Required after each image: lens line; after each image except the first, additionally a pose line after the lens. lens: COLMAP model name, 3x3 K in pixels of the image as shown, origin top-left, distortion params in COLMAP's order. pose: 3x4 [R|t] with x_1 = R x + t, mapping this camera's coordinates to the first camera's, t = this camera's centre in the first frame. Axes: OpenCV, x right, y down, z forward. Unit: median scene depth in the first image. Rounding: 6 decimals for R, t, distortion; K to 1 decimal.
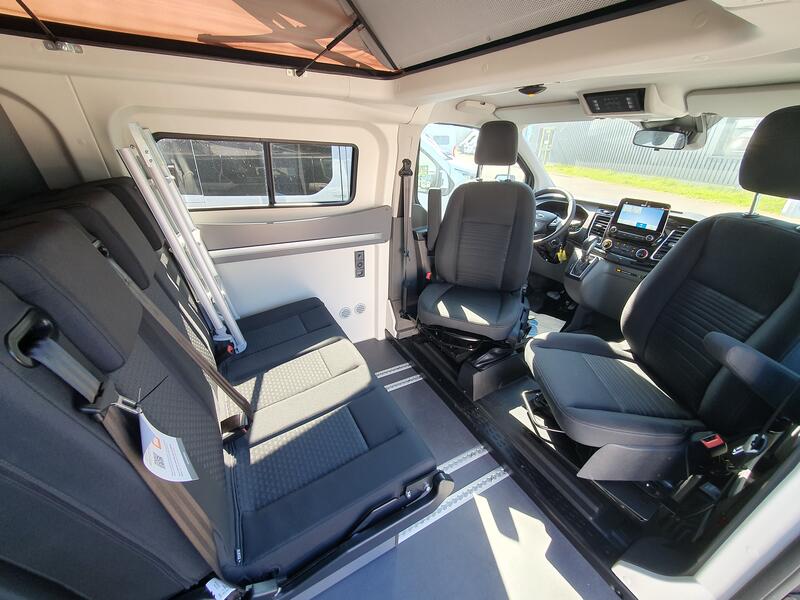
lens RADIAL K [[315.1, 0, 398.9], [0, 315.1, 298.1], [0, 0, 1]] dist [0.006691, -0.000033]
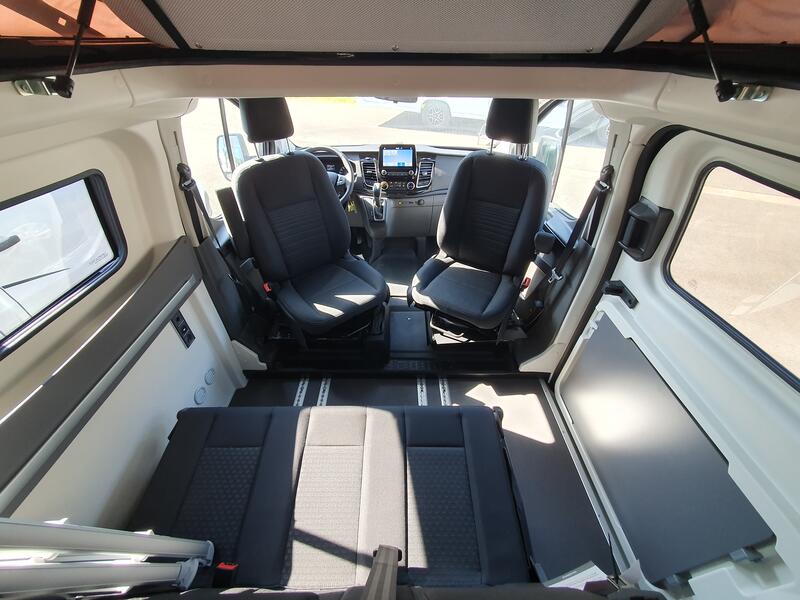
lens RADIAL K [[315.1, 0, 398.9], [0, 315.1, 298.1], [0, 0, 1]] dist [0.006691, -0.000033]
pose [[0.489572, -0.572521, 0.657677, -0.376830], [0.407329, 0.817055, 0.408049, -0.307846], [-0.770975, 0.068122, 0.633212, 0.236694]]
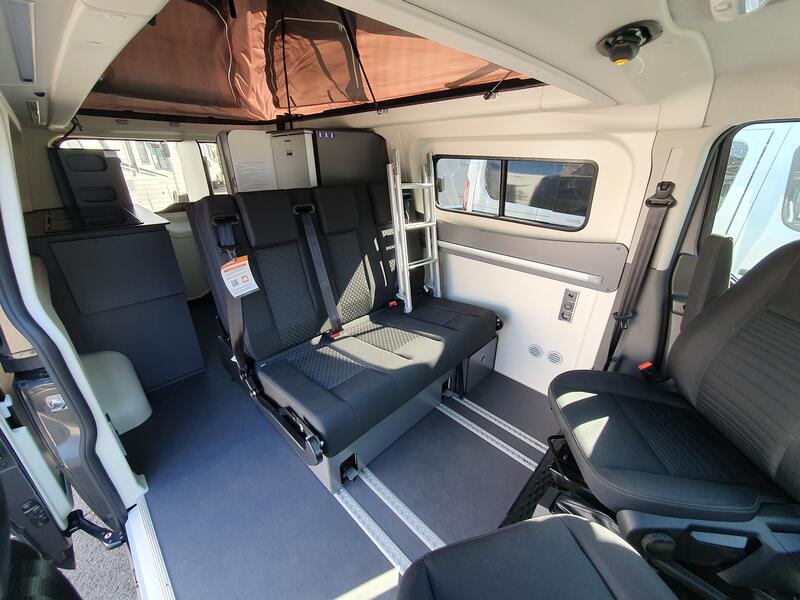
lens RADIAL K [[315.1, 0, 398.9], [0, 315.1, 298.1], [0, 0, 1]] dist [0.006691, -0.000033]
pose [[0.287221, 0.358309, -0.888324, 0.565089], [-0.431456, 0.876387, 0.213992, -0.135603], [0.855190, 0.321809, 0.406311, 0.353064]]
